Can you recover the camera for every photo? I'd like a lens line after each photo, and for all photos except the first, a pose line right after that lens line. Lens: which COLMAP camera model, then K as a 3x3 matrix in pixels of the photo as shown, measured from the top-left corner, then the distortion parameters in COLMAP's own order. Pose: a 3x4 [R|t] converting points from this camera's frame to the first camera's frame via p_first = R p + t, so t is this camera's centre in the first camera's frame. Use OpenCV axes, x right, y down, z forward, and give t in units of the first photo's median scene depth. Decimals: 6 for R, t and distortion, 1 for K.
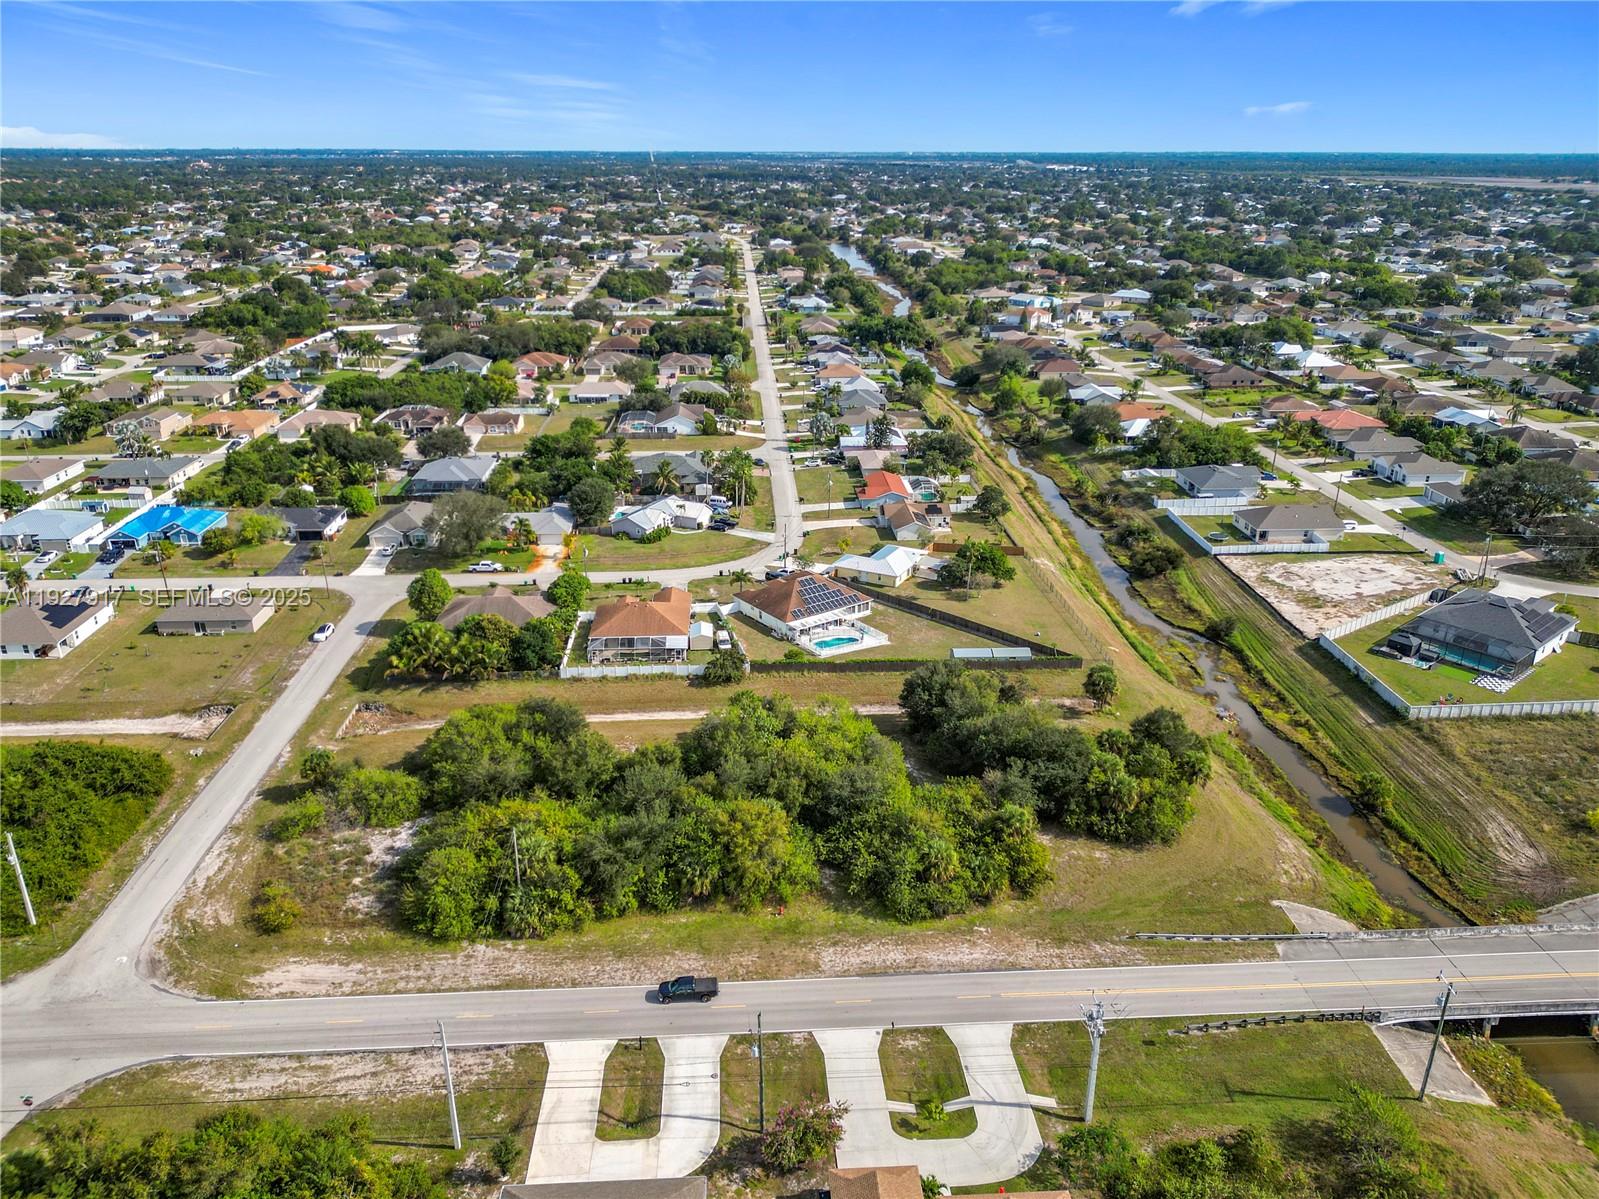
lens RADIAL K [[1136.4, 0, 799.1], [0, 1136.4, 605.1], [0, 0, 1]] dist [0.062626, -0.099245]
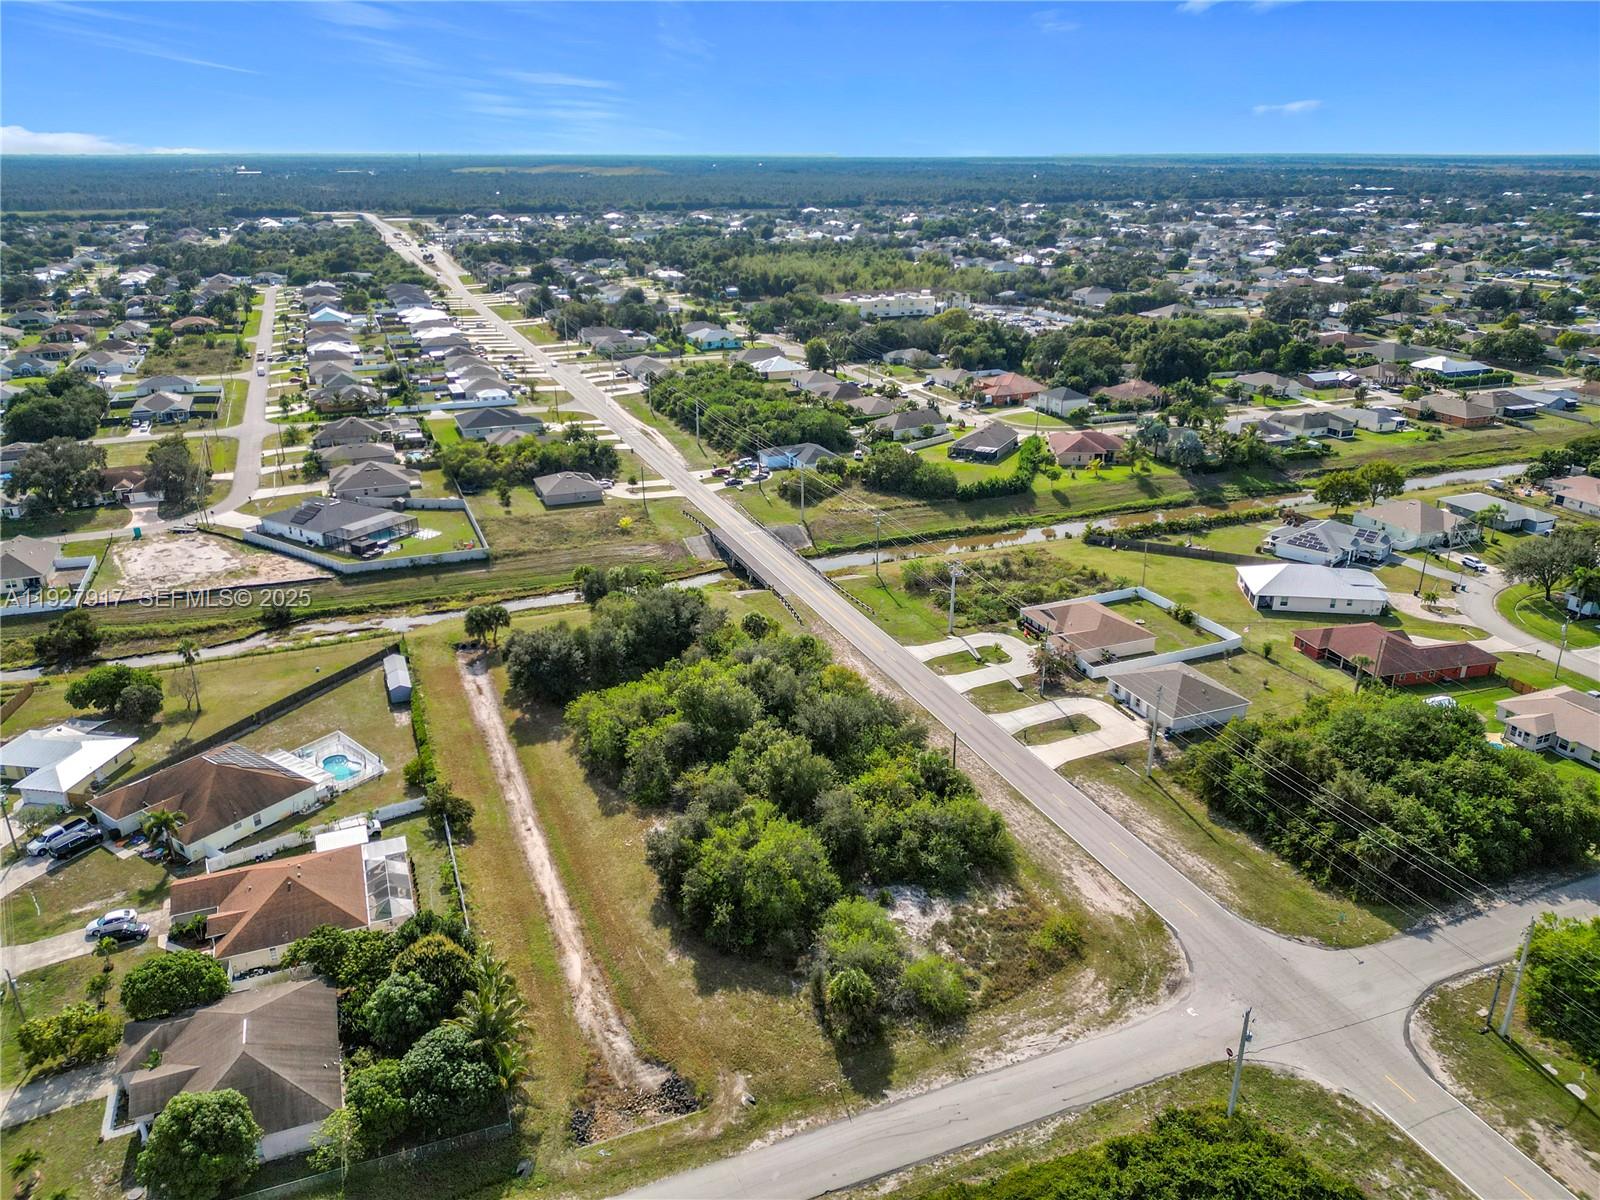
lens RADIAL K [[1137.1, 0, 799.6], [0, 1137.1, 605.6], [0, 0, 1]] dist [0.062626, -0.099245]
pose [[-0.321788, -0.353068, 0.878519, -0.784723], [0.348004, 0.818817, 0.456543, -0.334372], [-0.880537, 0.452638, -0.140616, 0.828011]]
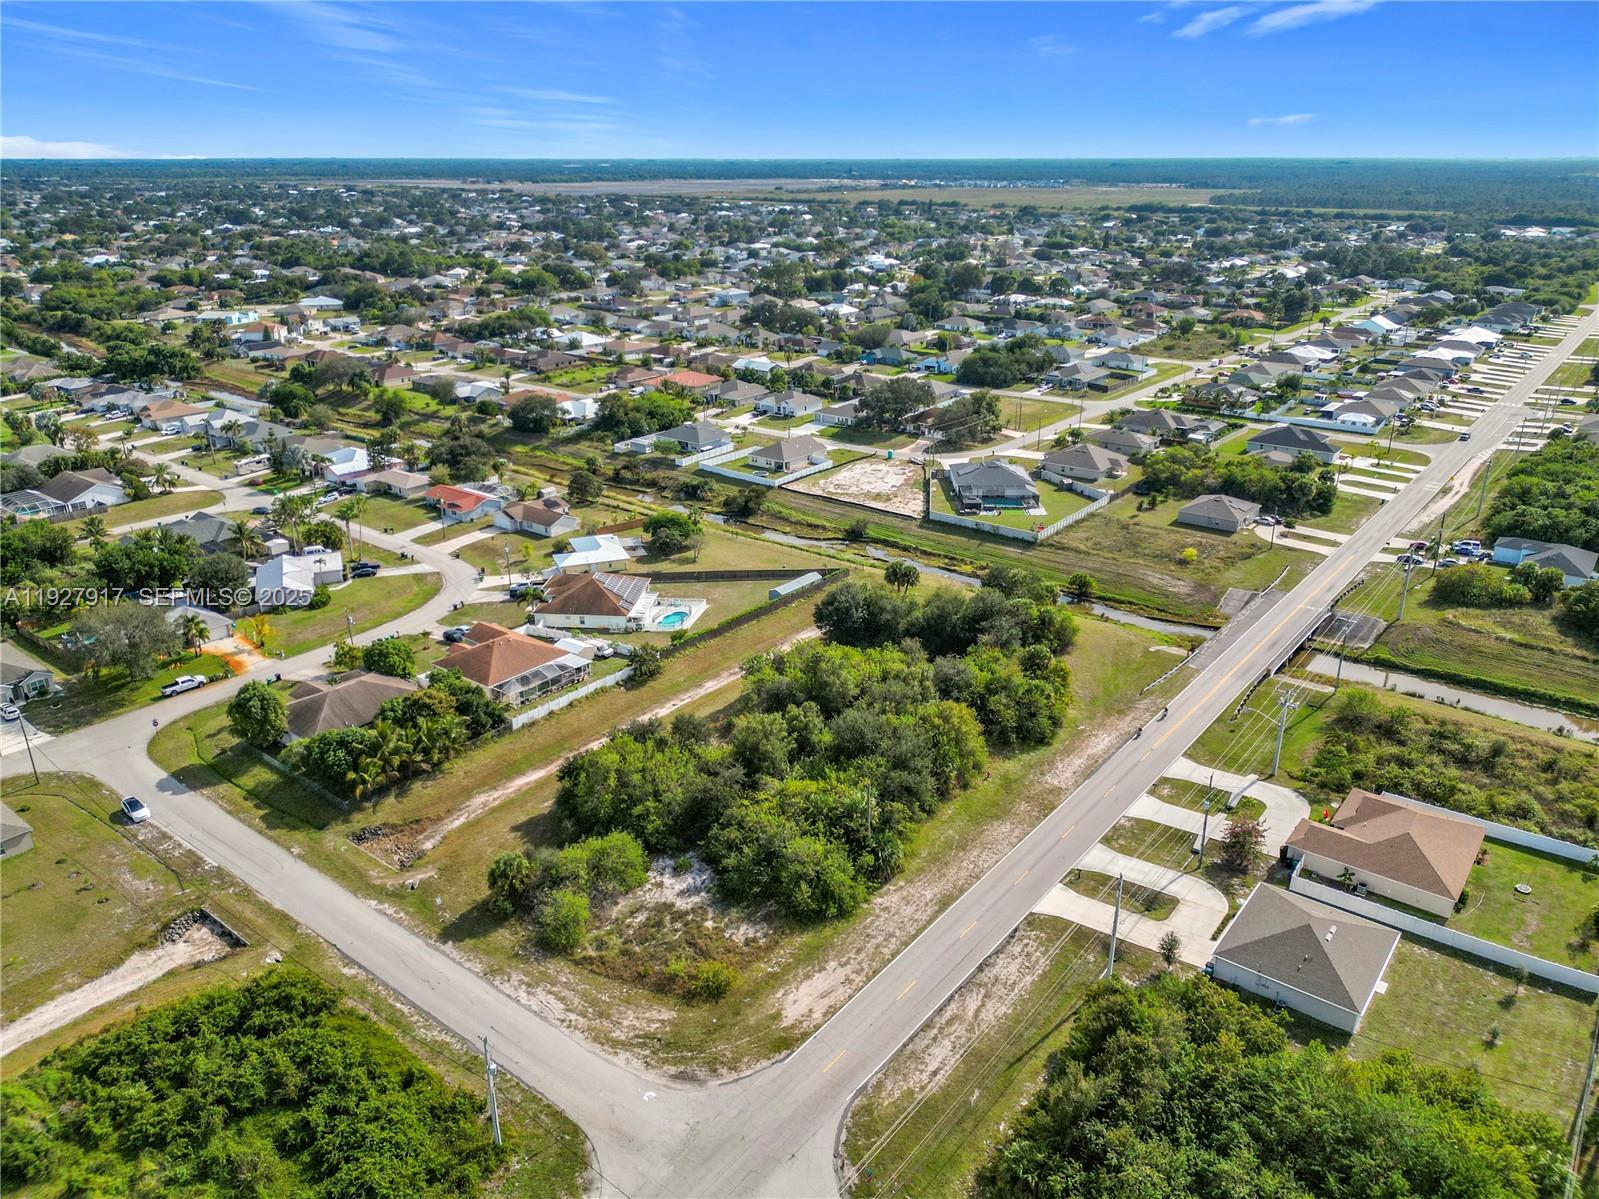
lens RADIAL K [[1131.5, 0, 799.0], [0, 1131.5, 601.0], [0, 0, 1]] dist [0.070592, -0.087256]
pose [[0.663067, -0.276515, 0.695616, -0.661954], [0.279405, 0.953535, 0.112709, -0.073954], [-0.694460, 0.119625, 0.709517, 0.172751]]
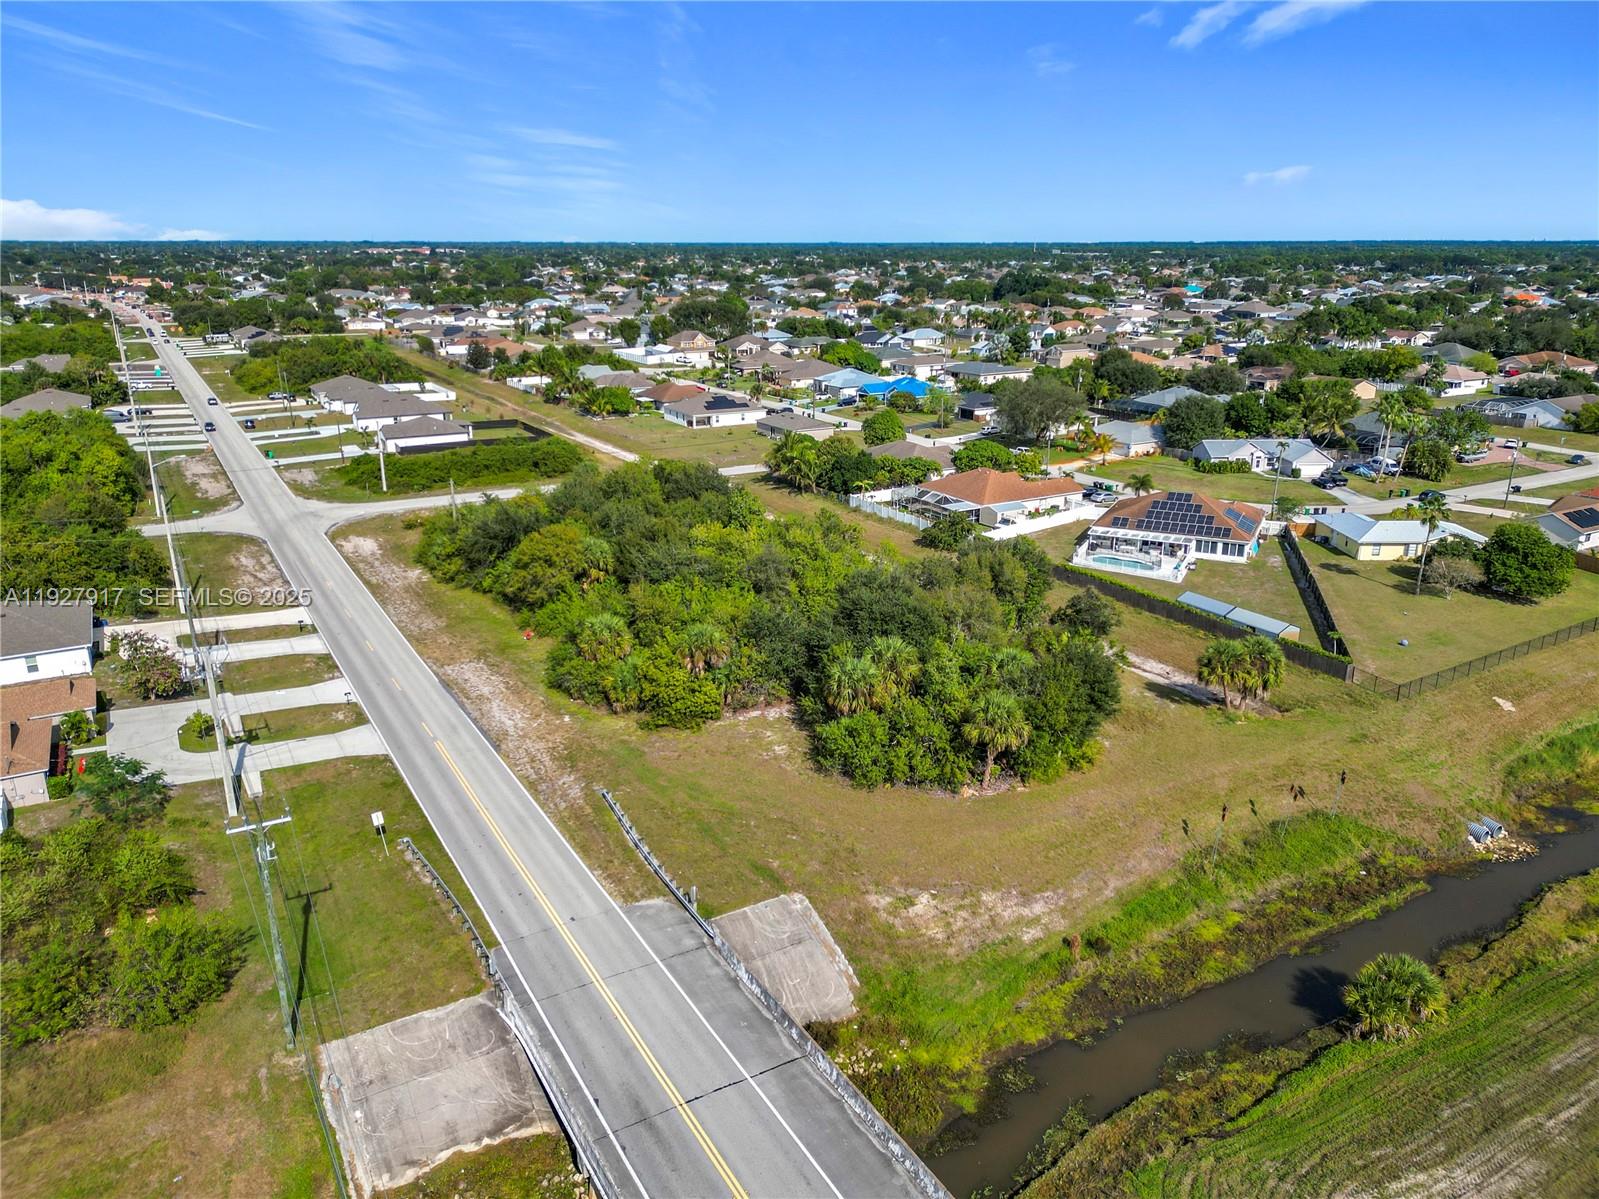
lens RADIAL K [[1136.8, 0, 798.5], [0, 1136.8, 607.3], [0, 0, 1]] dist [0.078545, -0.103441]
pose [[0.452659, 0.267630, -0.850573, 0.608620], [-0.327239, 0.937197, 0.120735, 0.041974], [0.829467, 0.223688, 0.511809, 0.485139]]
